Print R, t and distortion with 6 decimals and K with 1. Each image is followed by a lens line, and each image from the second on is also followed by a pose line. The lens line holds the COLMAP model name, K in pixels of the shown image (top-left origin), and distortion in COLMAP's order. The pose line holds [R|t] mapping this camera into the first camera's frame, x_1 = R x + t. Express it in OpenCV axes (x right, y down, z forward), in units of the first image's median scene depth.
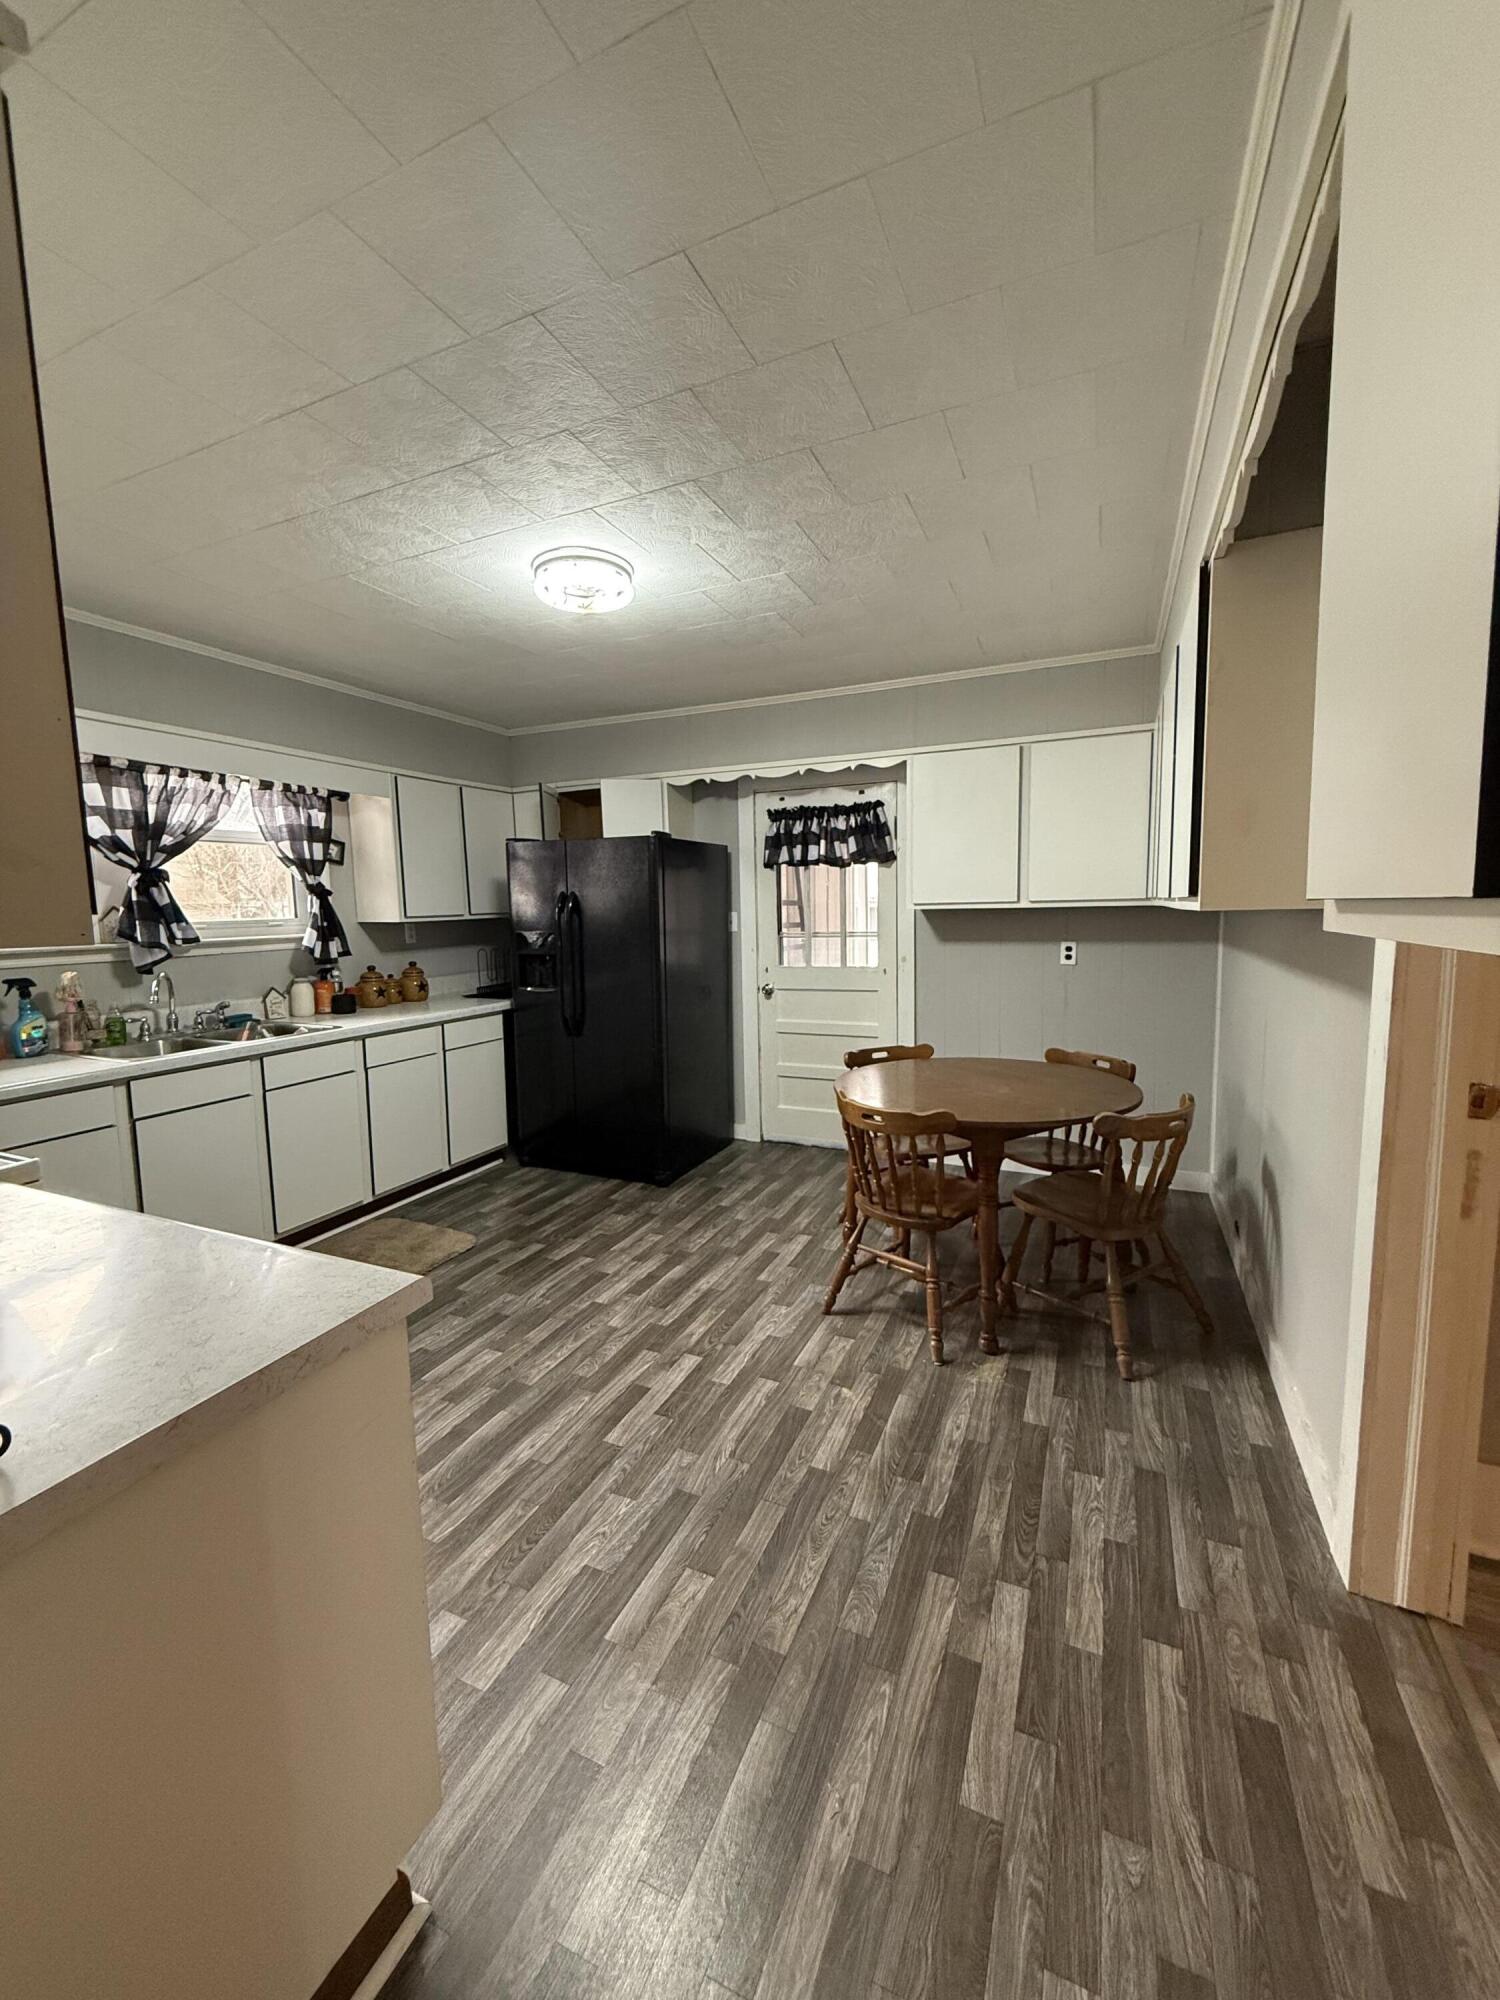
lens RADIAL K [[795.3, 0, 748.3], [0, 795.3, 992.7], [0, 0, 1]] dist [0.001363, 0.000160]
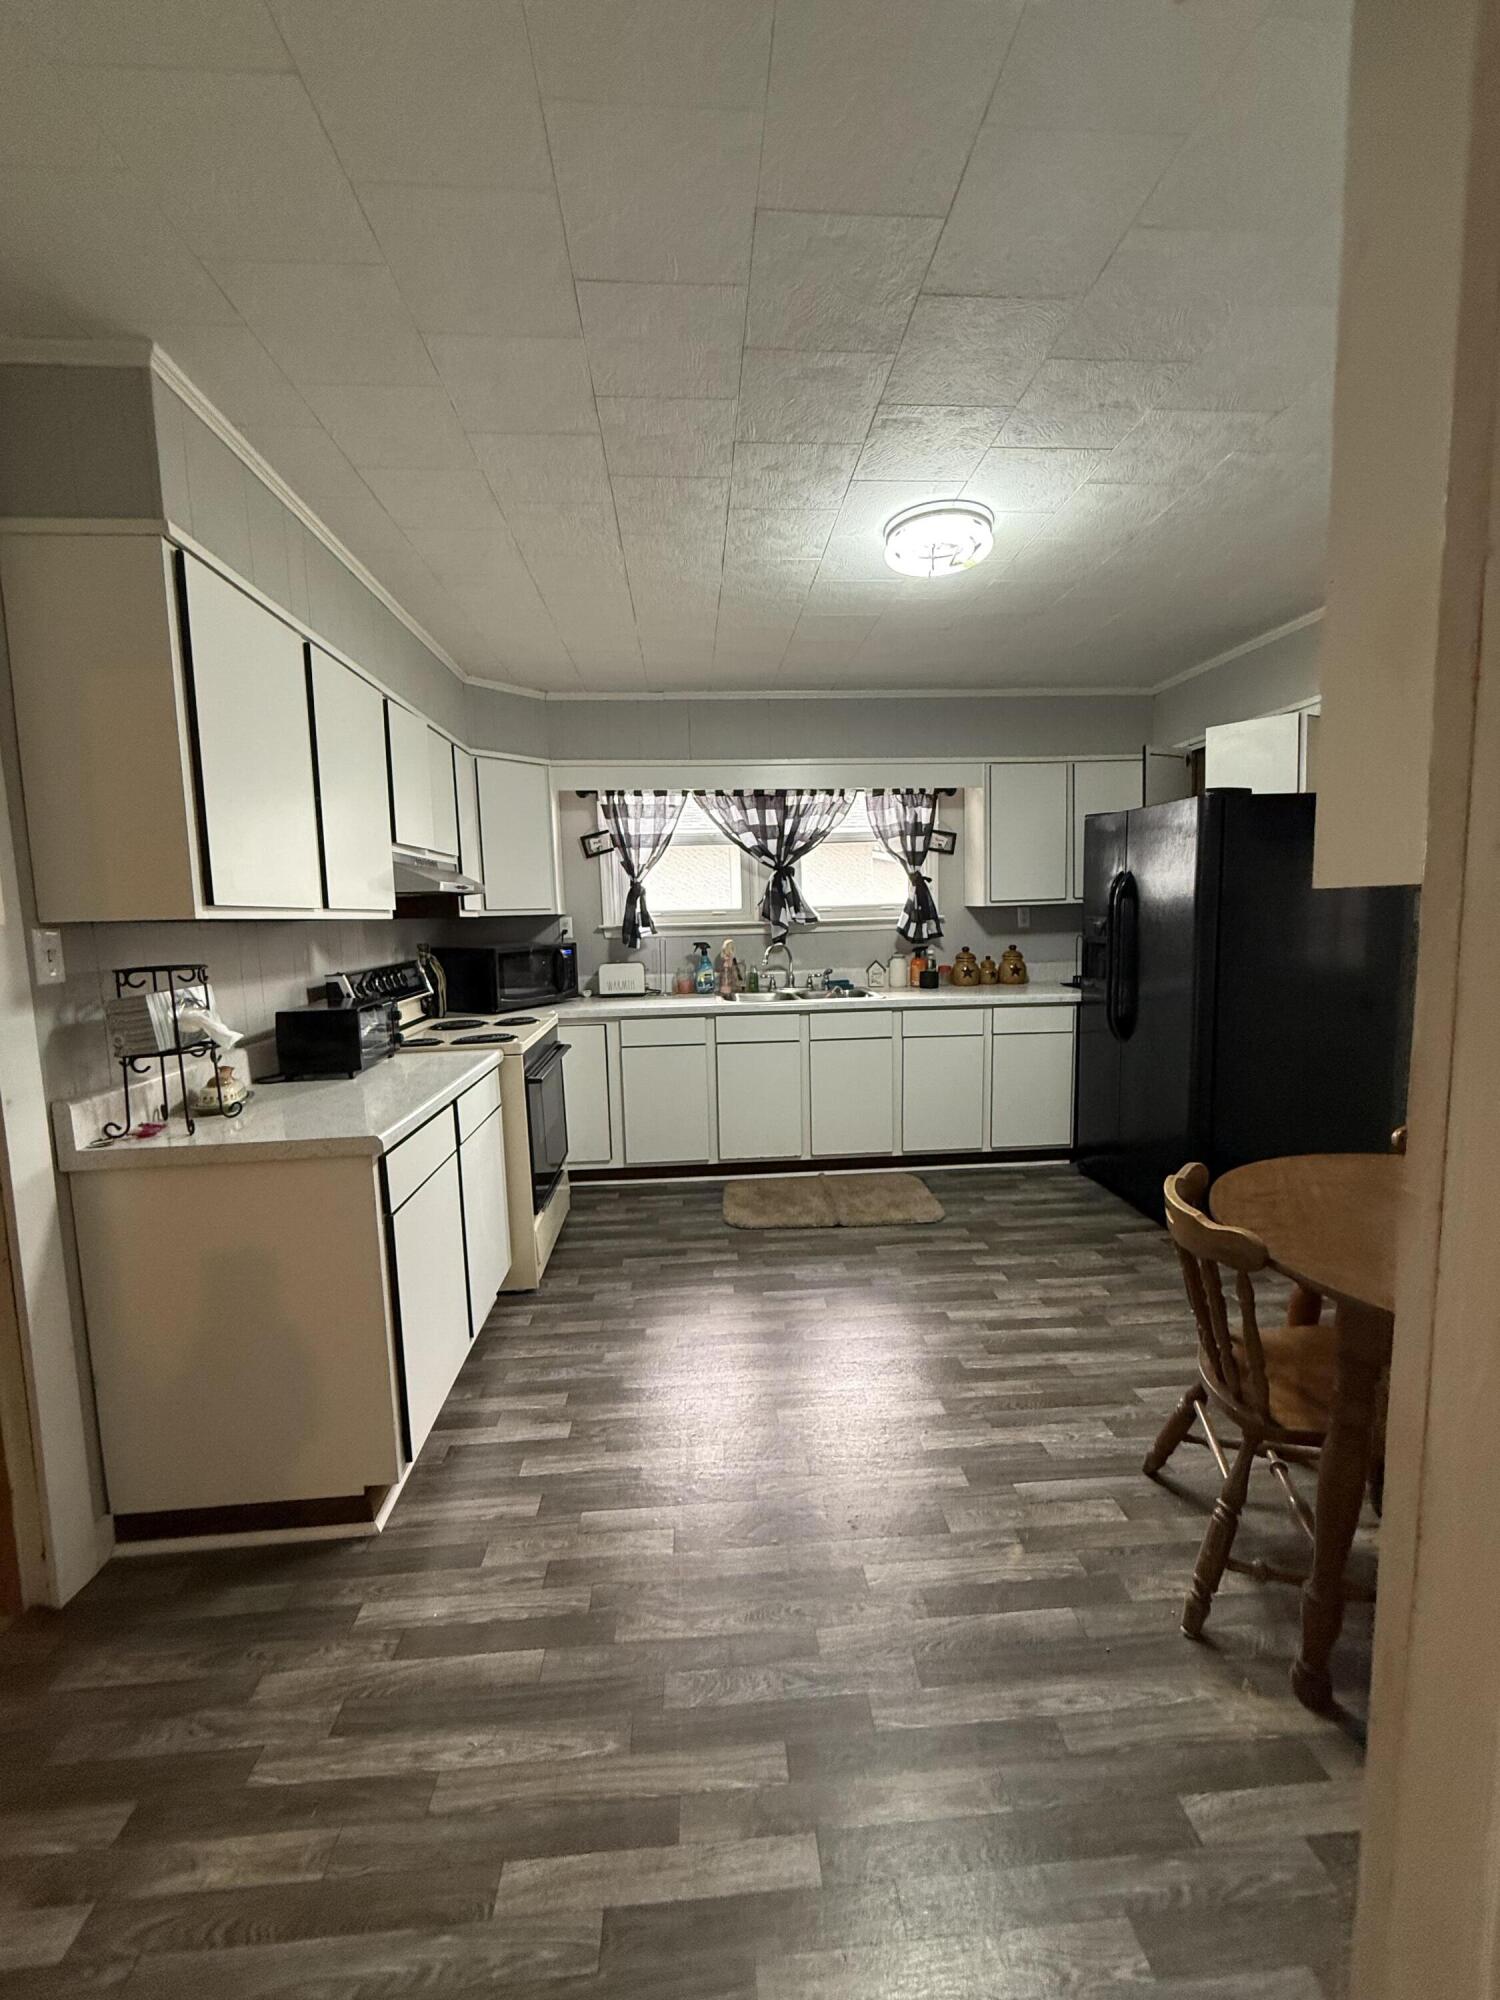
lens RADIAL K [[795.3, 0, 748.3], [0, 795.3, 992.7], [0, 0, 1]] dist [0.001363, 0.000160]
pose [[0.474740, 0.098187, -0.874632, 0.442071], [-0.079646, 0.994473, 0.068409, -0.030065], [0.876515, 0.037184, 0.479936, 0.304712]]
